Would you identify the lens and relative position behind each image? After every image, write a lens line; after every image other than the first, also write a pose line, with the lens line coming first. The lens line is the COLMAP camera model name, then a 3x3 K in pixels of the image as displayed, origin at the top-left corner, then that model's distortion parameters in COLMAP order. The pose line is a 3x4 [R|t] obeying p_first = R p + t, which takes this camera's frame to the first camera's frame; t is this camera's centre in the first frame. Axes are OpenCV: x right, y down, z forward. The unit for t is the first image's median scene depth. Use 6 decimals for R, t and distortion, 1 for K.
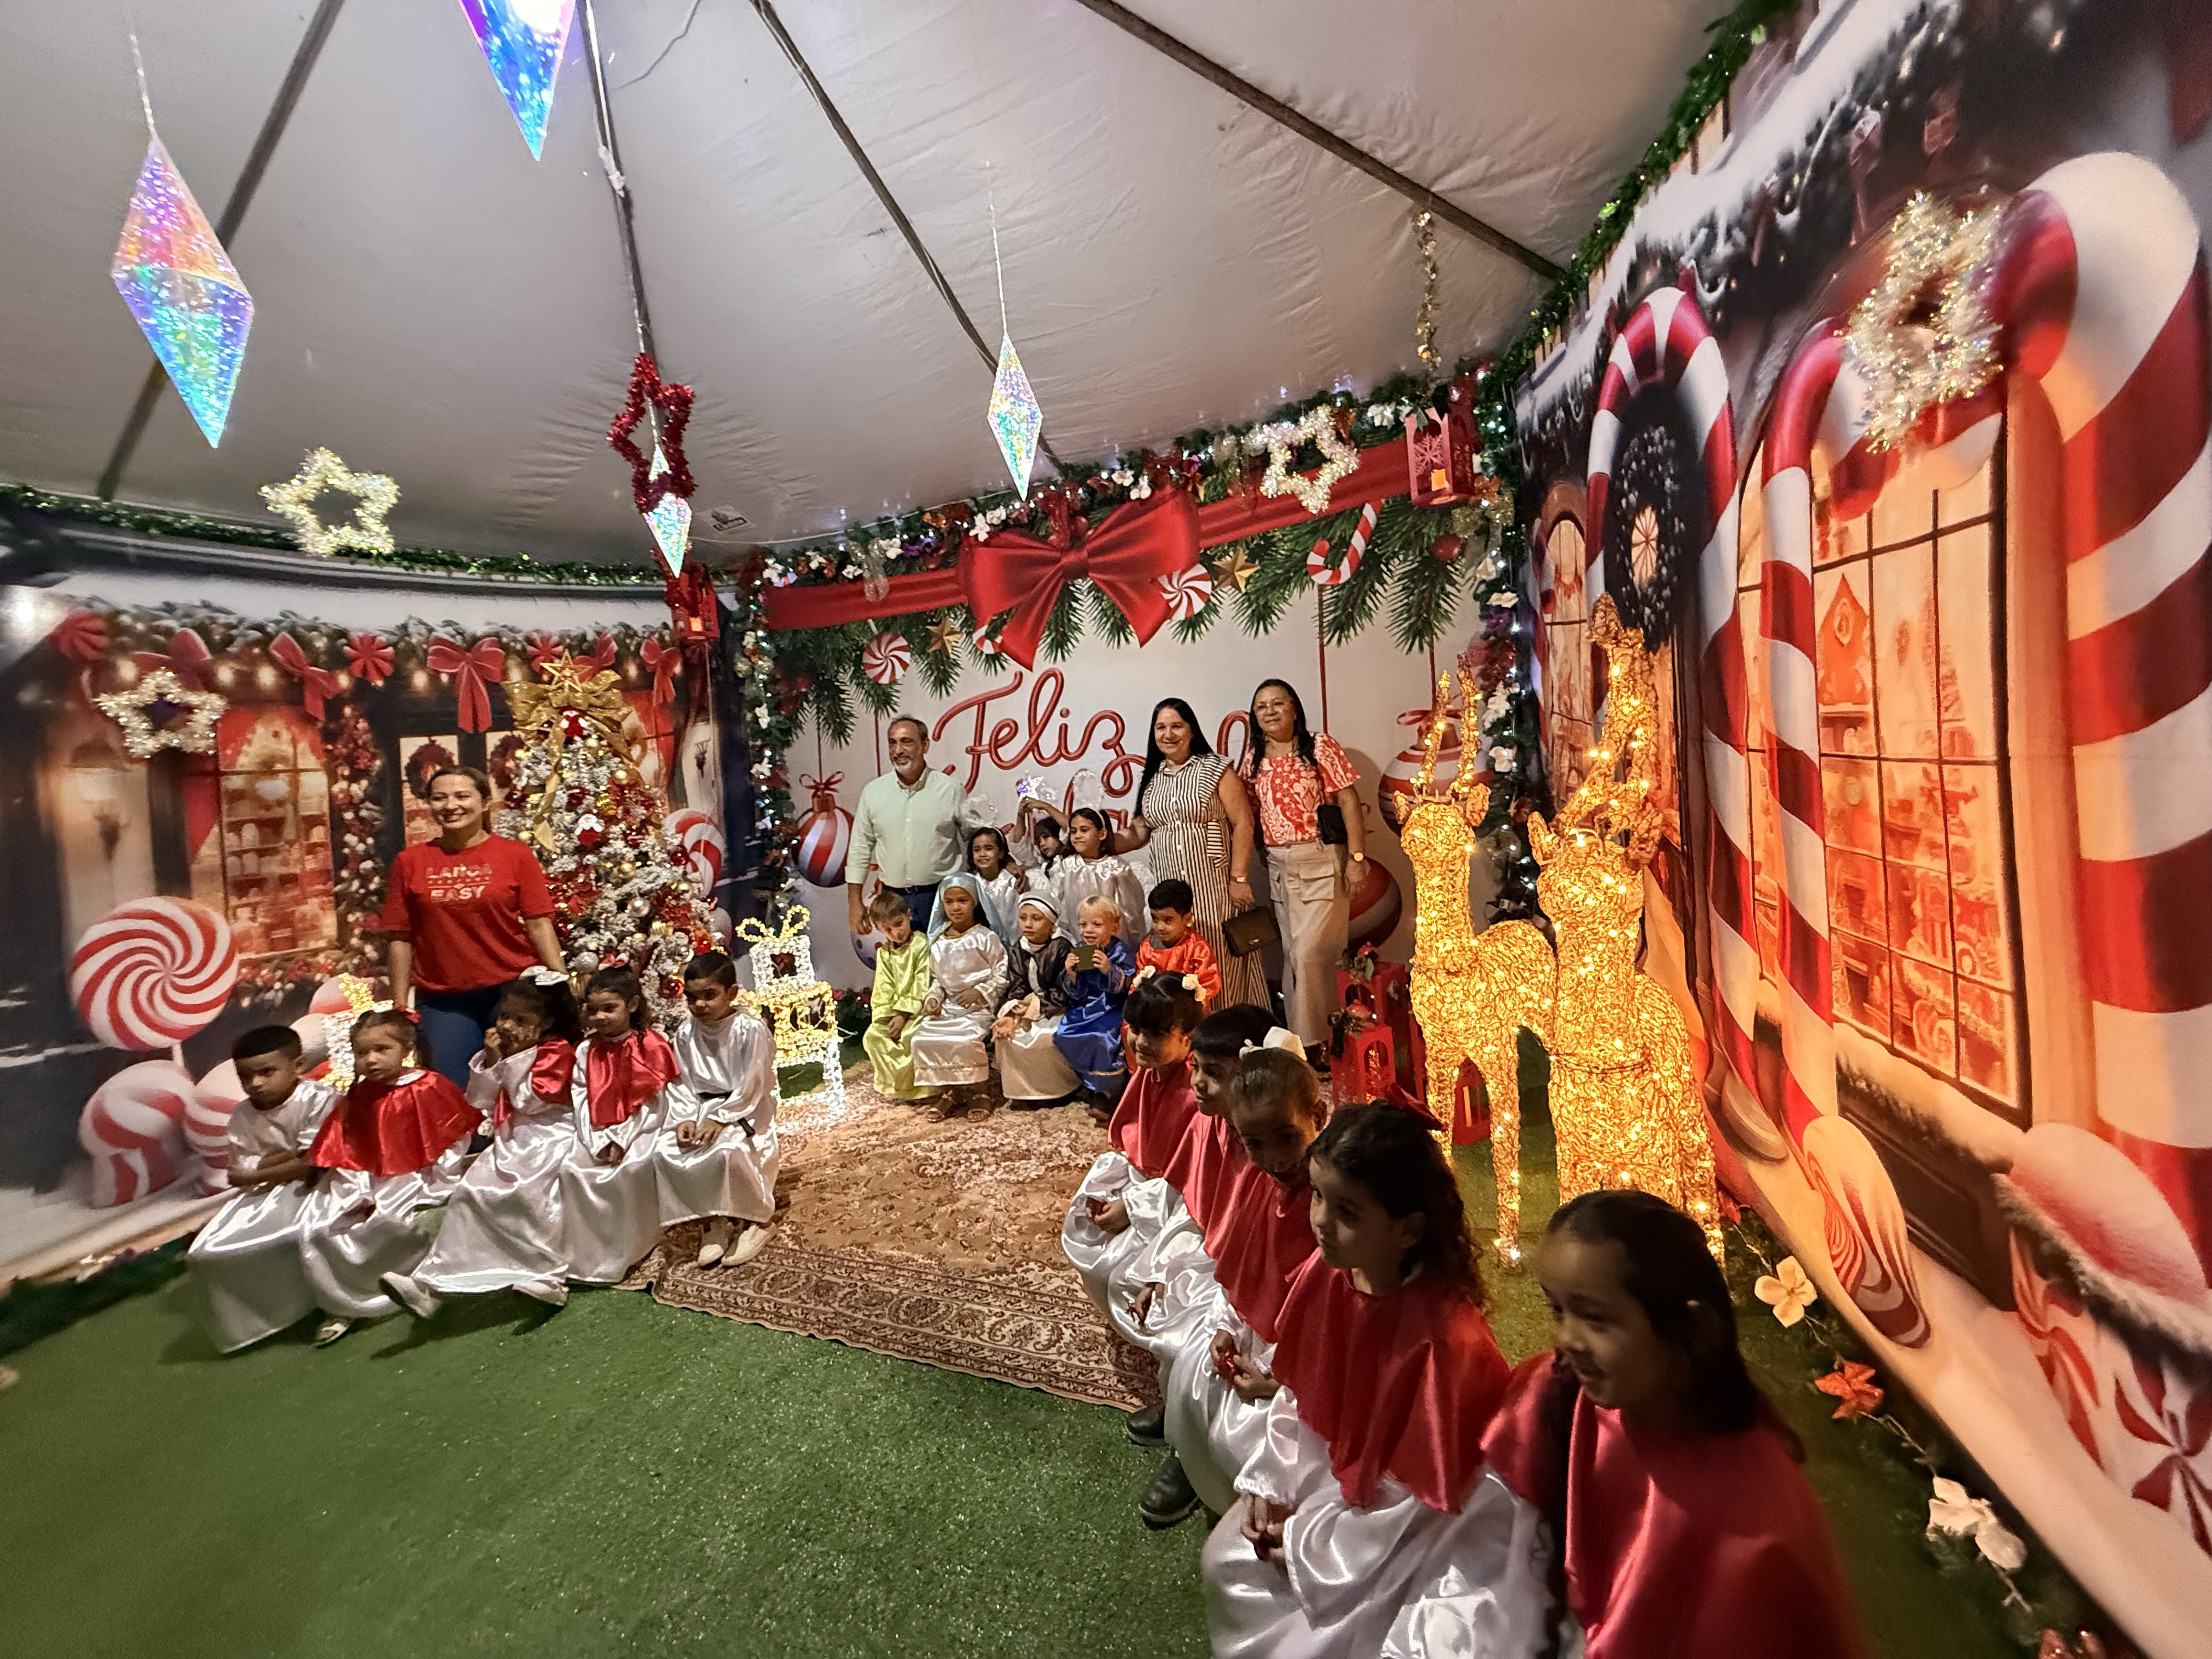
lens RADIAL K [[888.1, 0, 1101.1], [0, 888.1, 822.8], [0, 0, 1]] dist [0.009198, -0.001755]
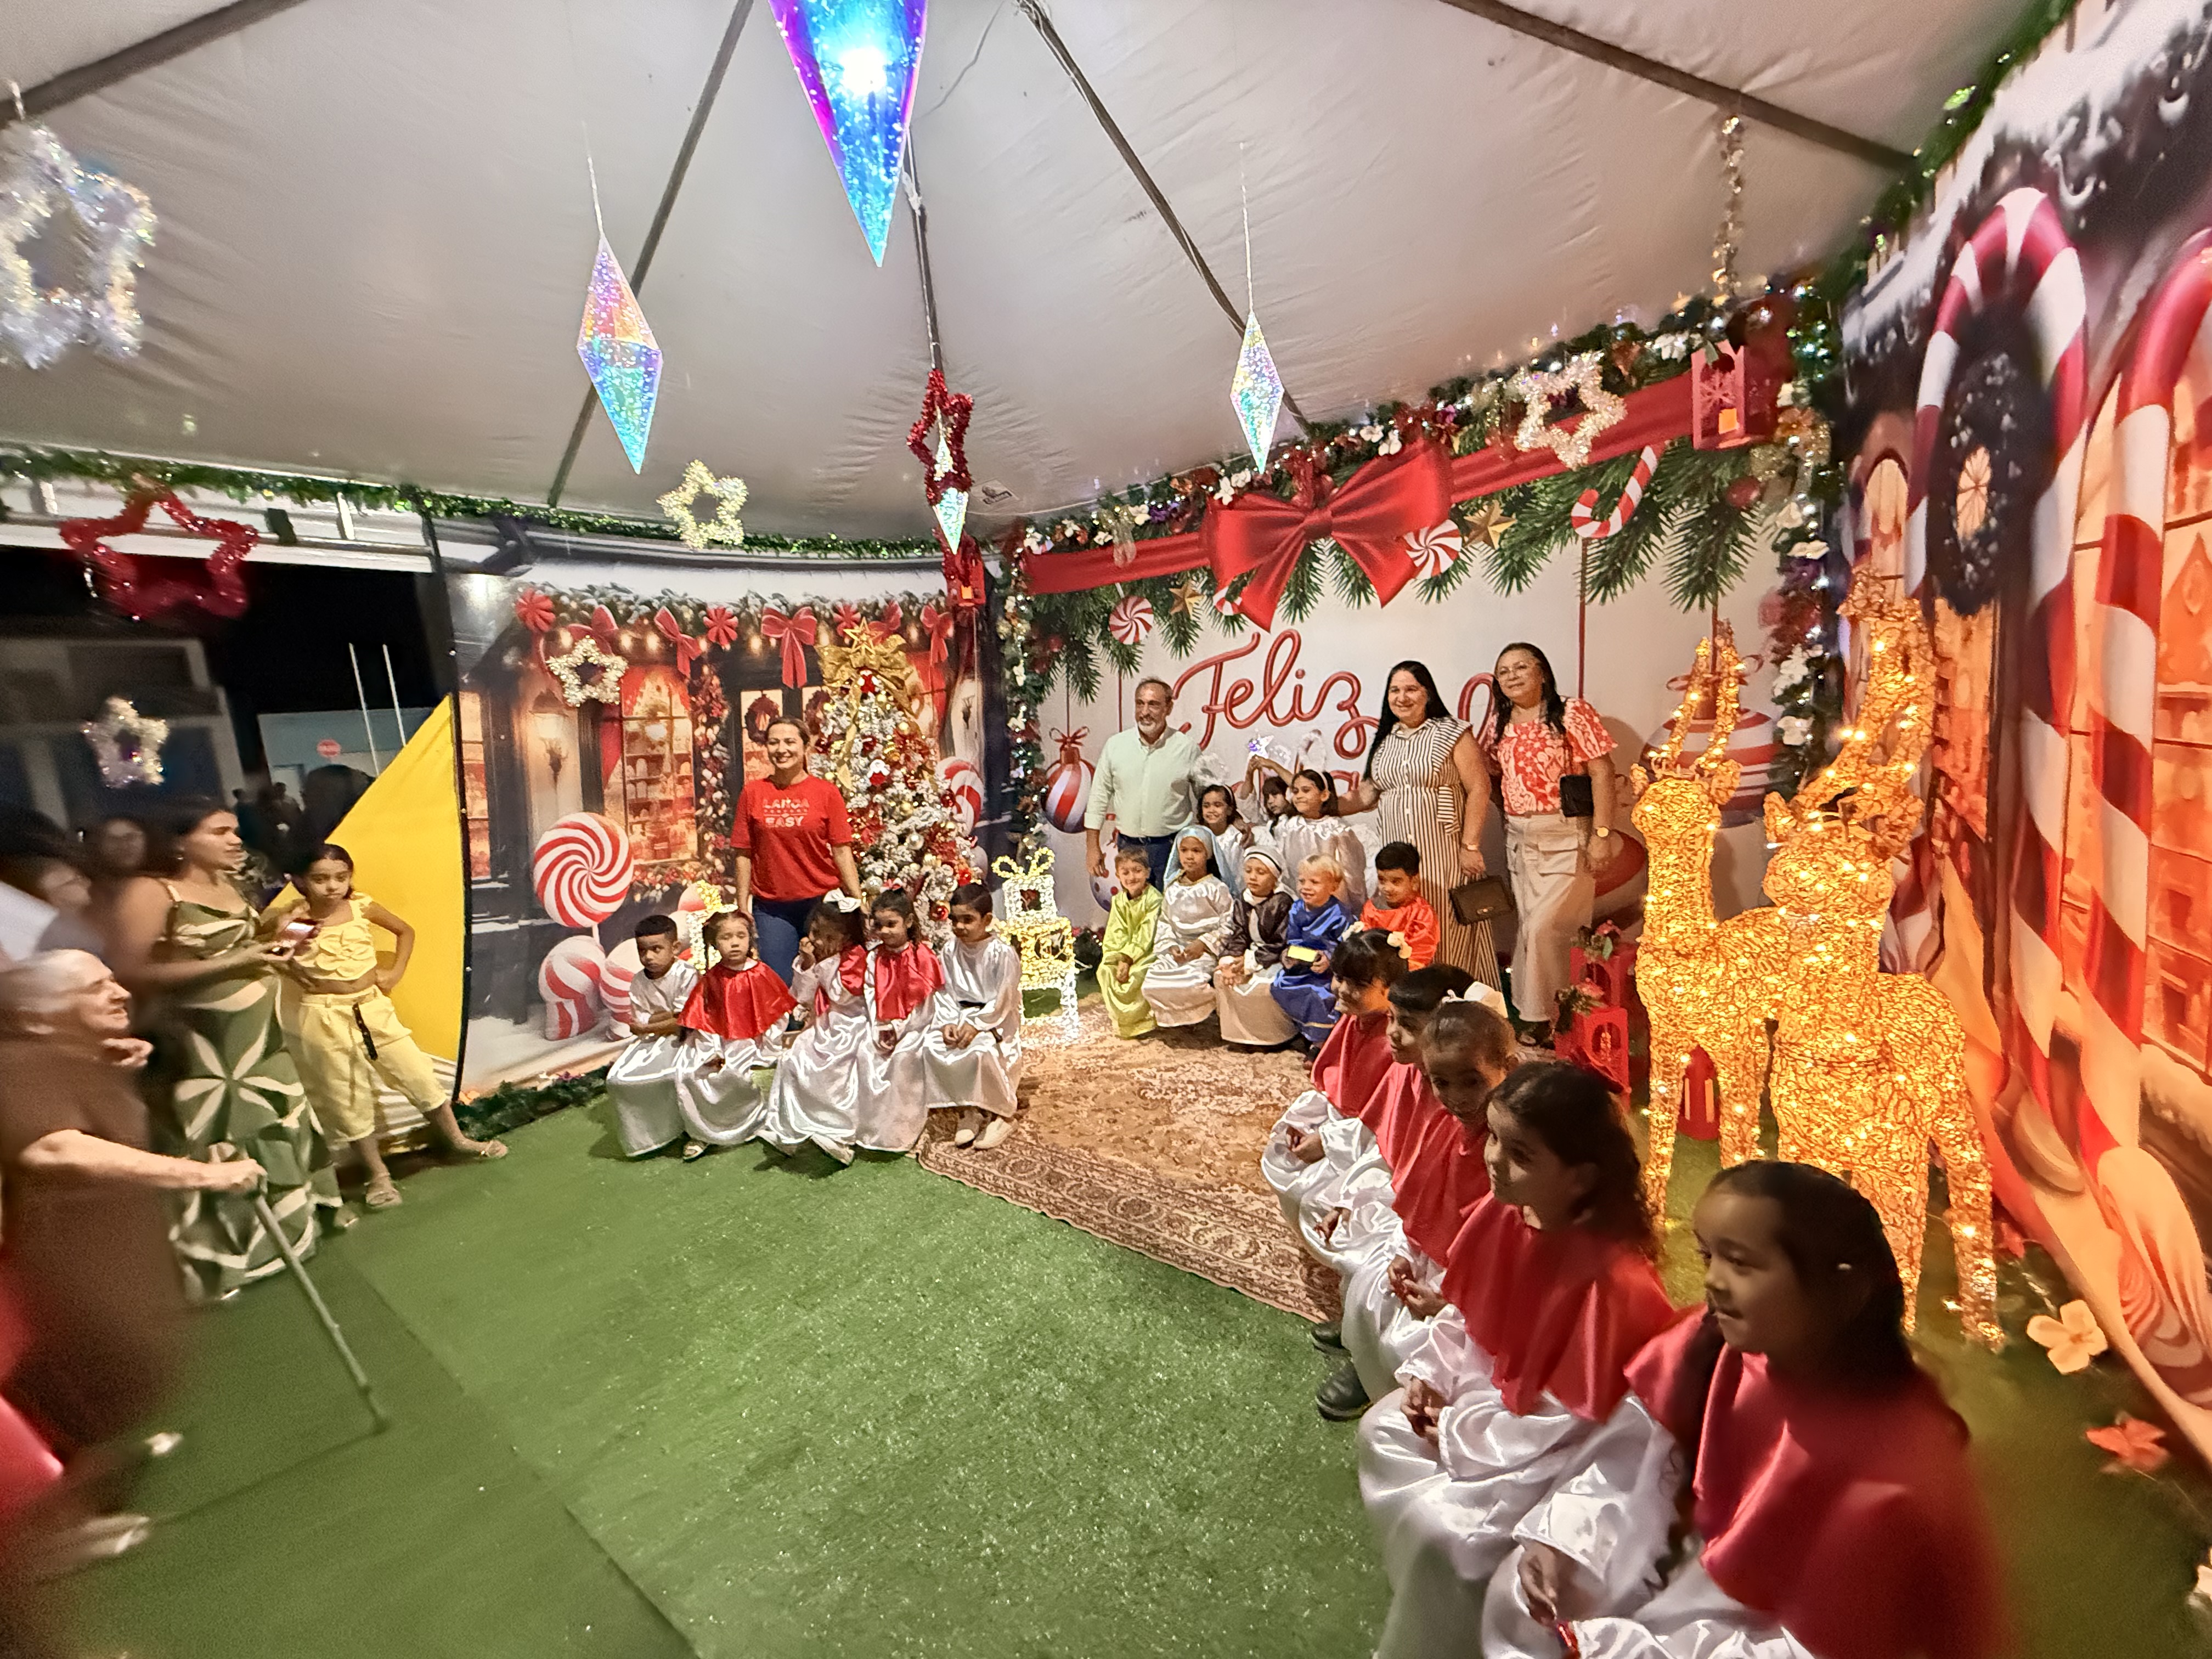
lens RADIAL K [[888.1, 0, 1106.5], [0, 888.1, 823.1], [0, 0, 1]] dist [0.009198, -0.001755]
pose [[0.965092, 0.050011, -0.257091, 0.025203], [-0.036878, 0.997769, 0.055654, -0.003493], [0.259301, -0.044230, 0.964783, -0.070327]]
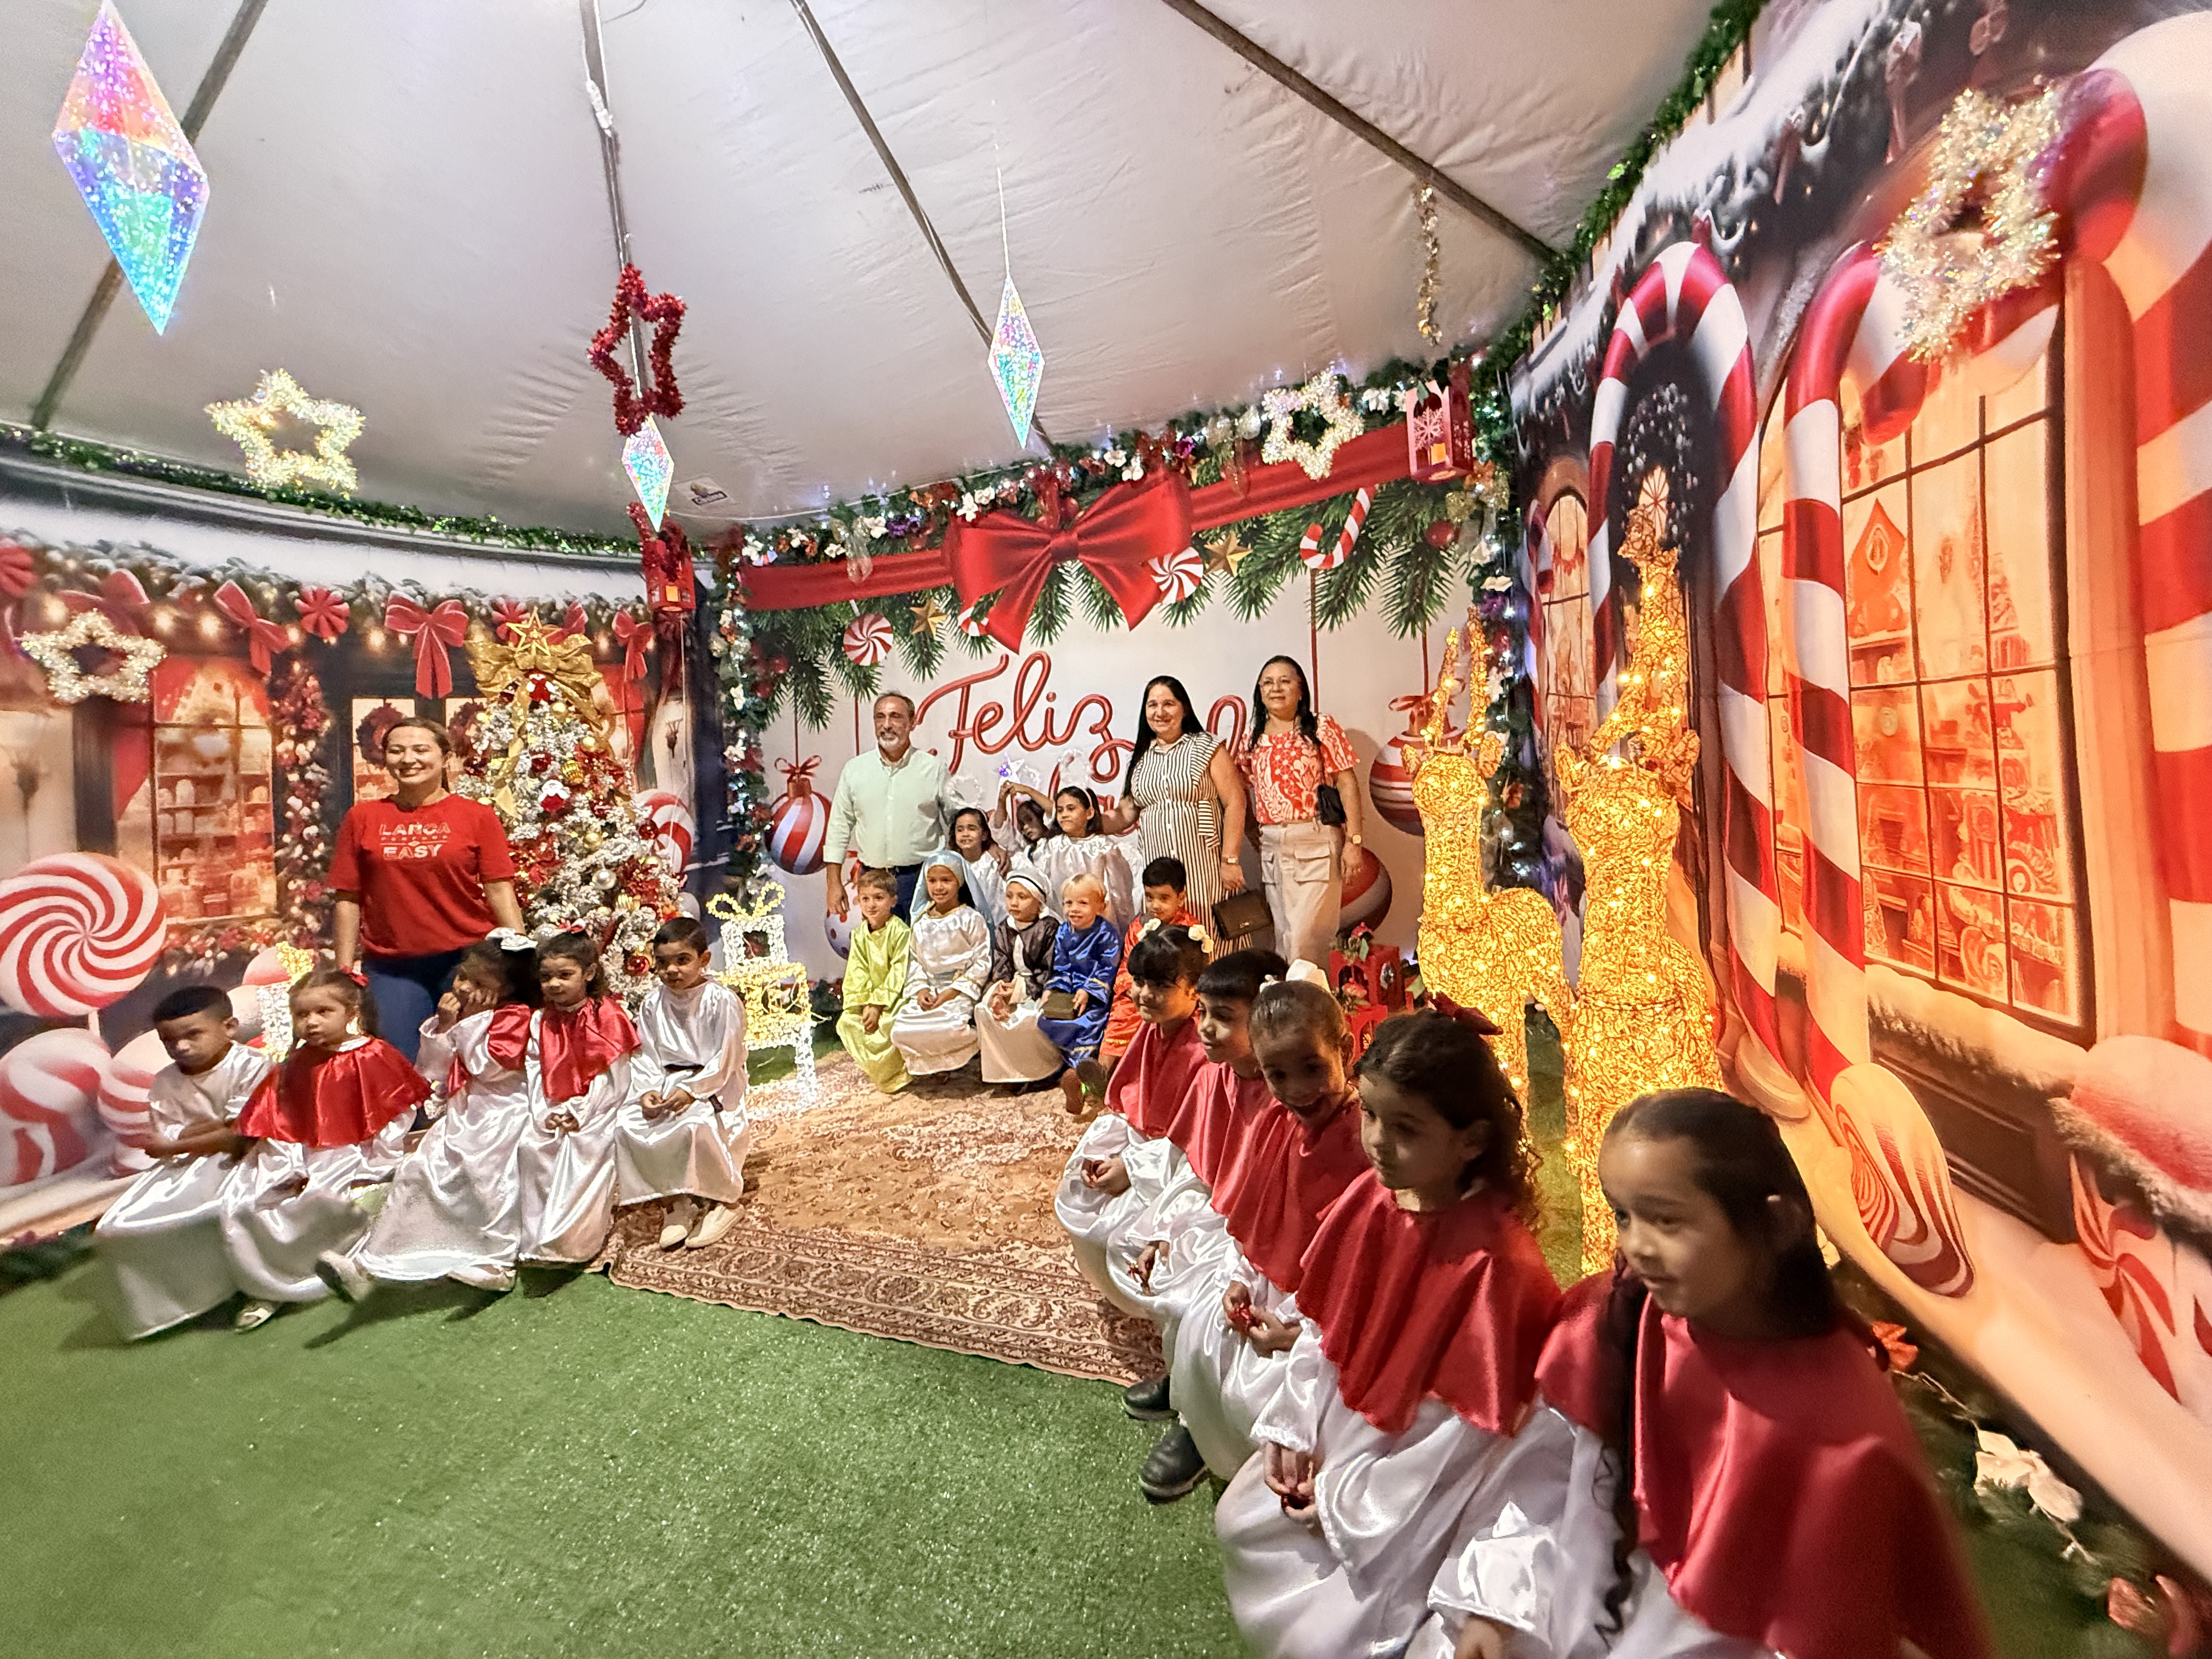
lens RADIAL K [[888.1, 0, 1104.8], [0, 888.1, 823.1], [0, 0, 1]] dist [0.009198, -0.001755]
pose [[0.999236, 0.017153, 0.035112, -0.023283], [-0.016386, 0.999623, -0.022040, 0.061814], [-0.035477, 0.021448, 0.999140, 0.033659]]
